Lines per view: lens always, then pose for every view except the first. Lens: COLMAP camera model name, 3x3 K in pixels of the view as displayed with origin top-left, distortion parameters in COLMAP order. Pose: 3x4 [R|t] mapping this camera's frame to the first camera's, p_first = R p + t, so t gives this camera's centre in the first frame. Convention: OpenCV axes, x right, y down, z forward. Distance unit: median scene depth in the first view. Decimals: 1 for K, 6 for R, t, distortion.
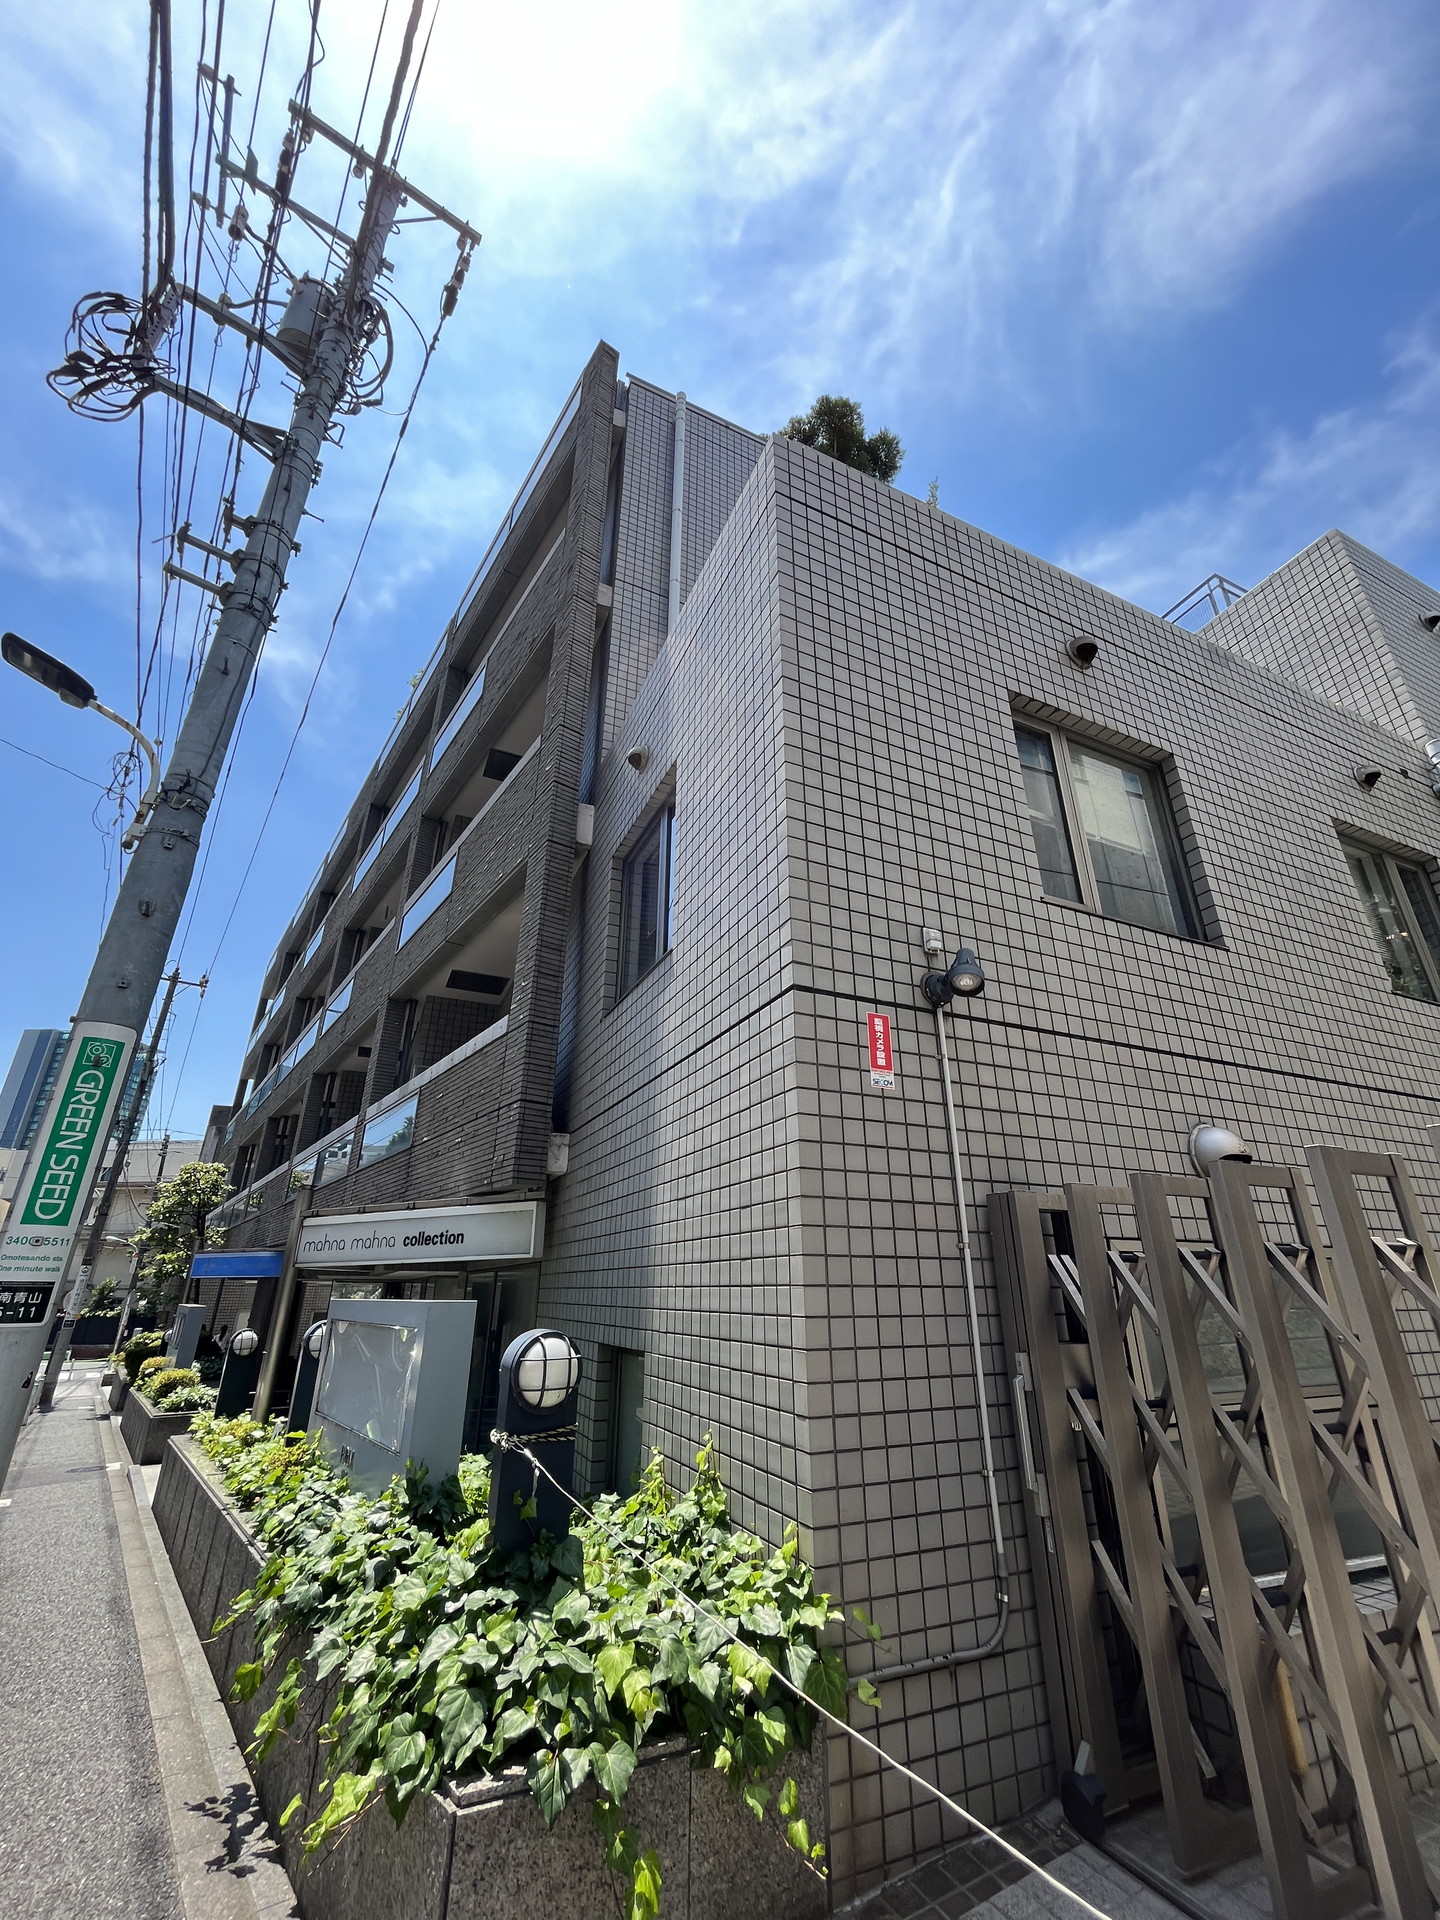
lens RADIAL K [[788.5, 0, 723.1], [0, 788.5, 954.2], [0, 0, 1]] dist [0.002675, 0.000830]
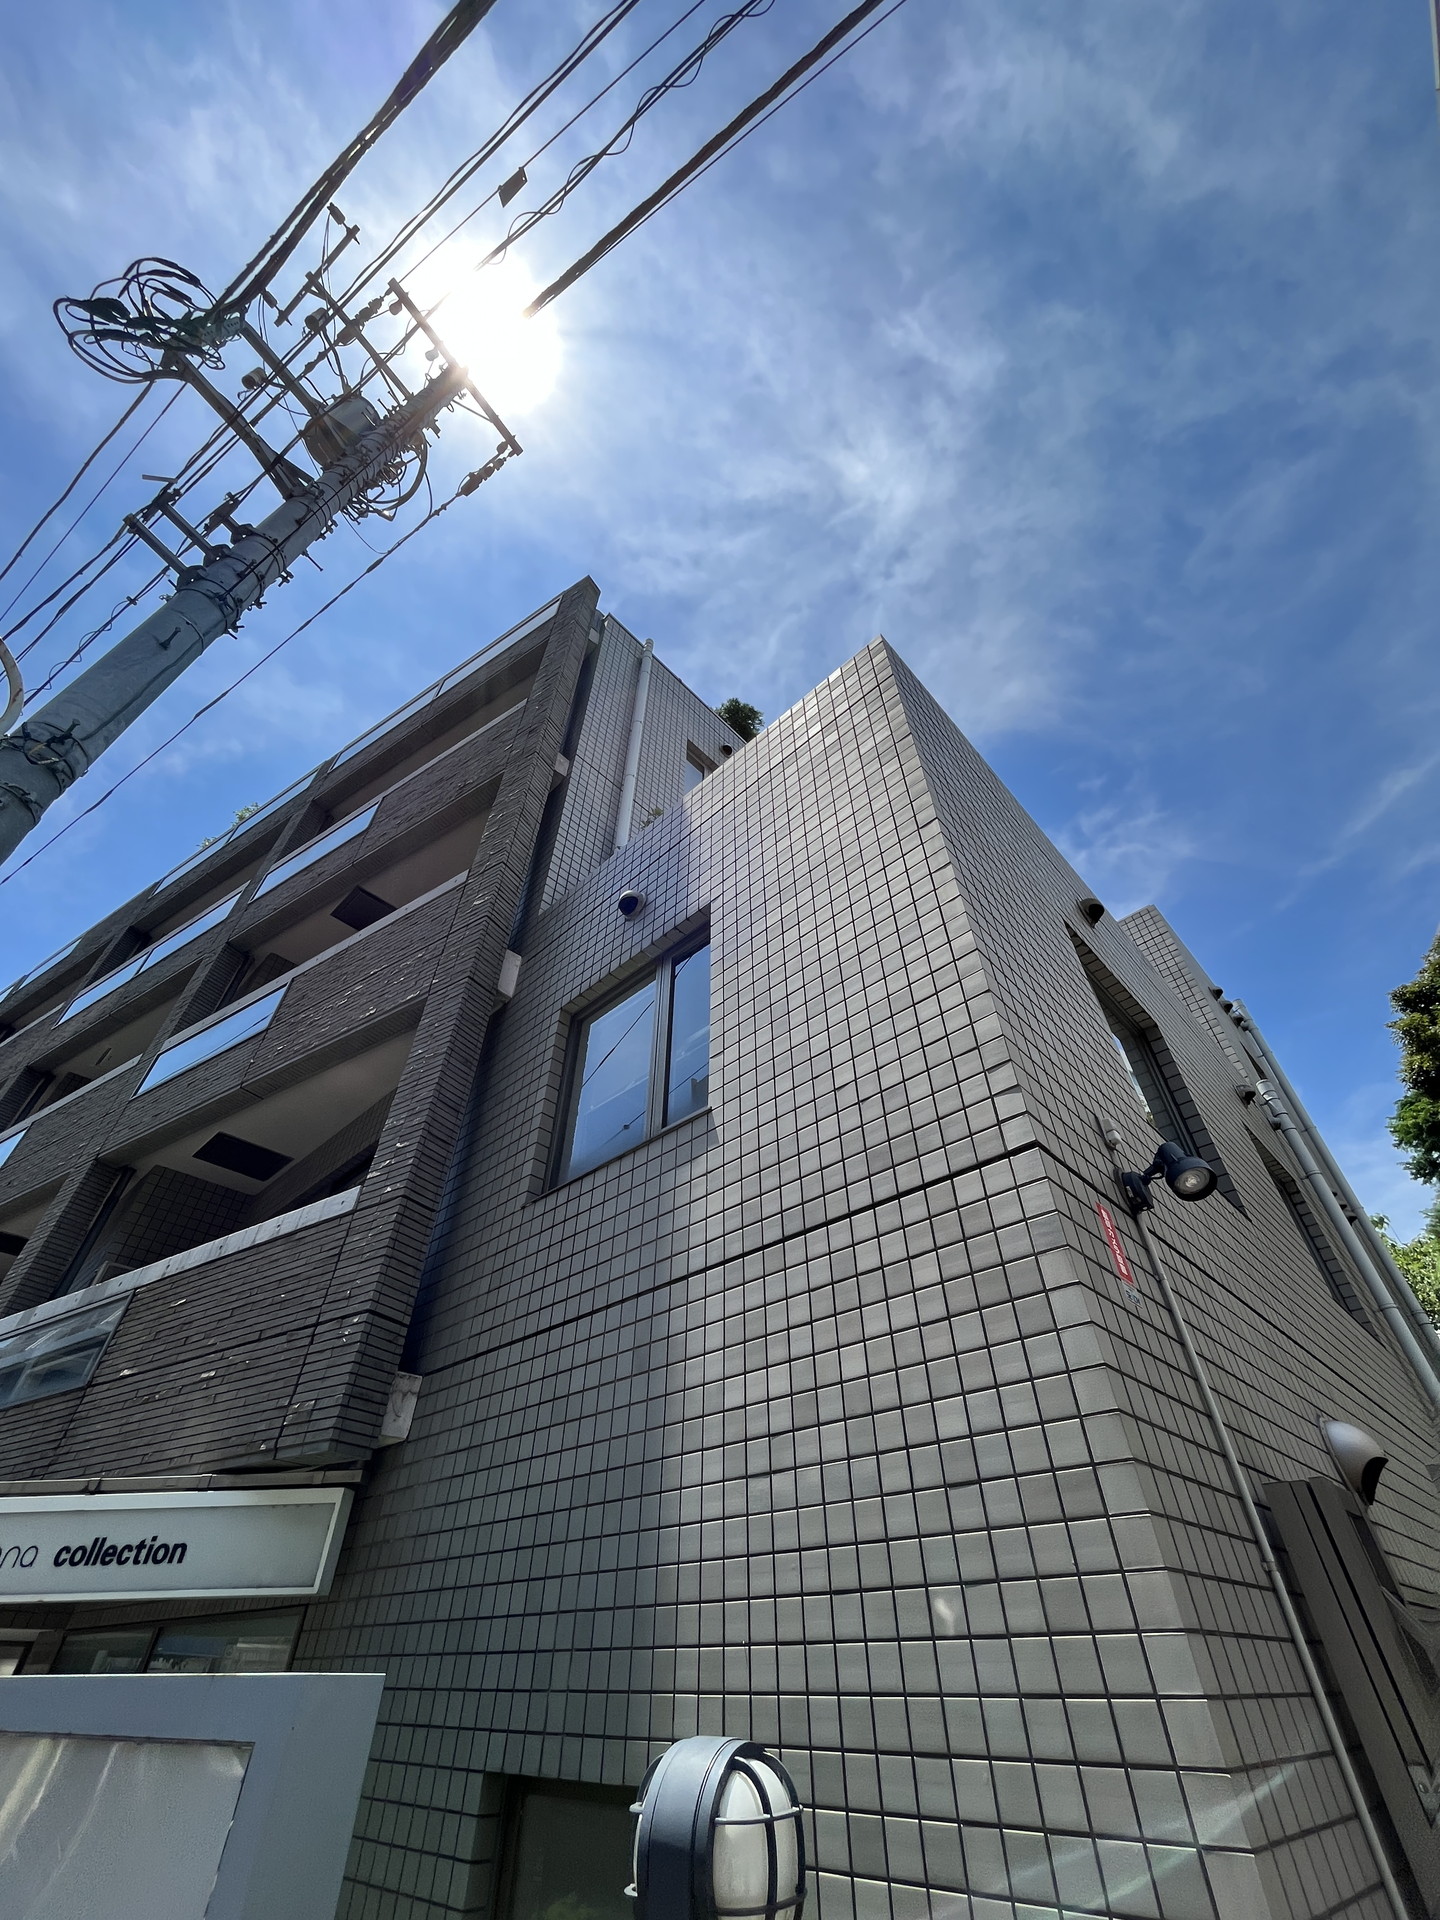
lens RADIAL K [[788.5, 0, 723.1], [0, 788.5, 954.2], [0, 0, 1]] dist [0.002675, 0.000830]
pose [[0.930911, 0.251629, 0.264740, -0.214081], [-0.147551, 0.922134, -0.357628, 0.093062], [-0.334115, 0.293857, 0.895553, 0.188861]]
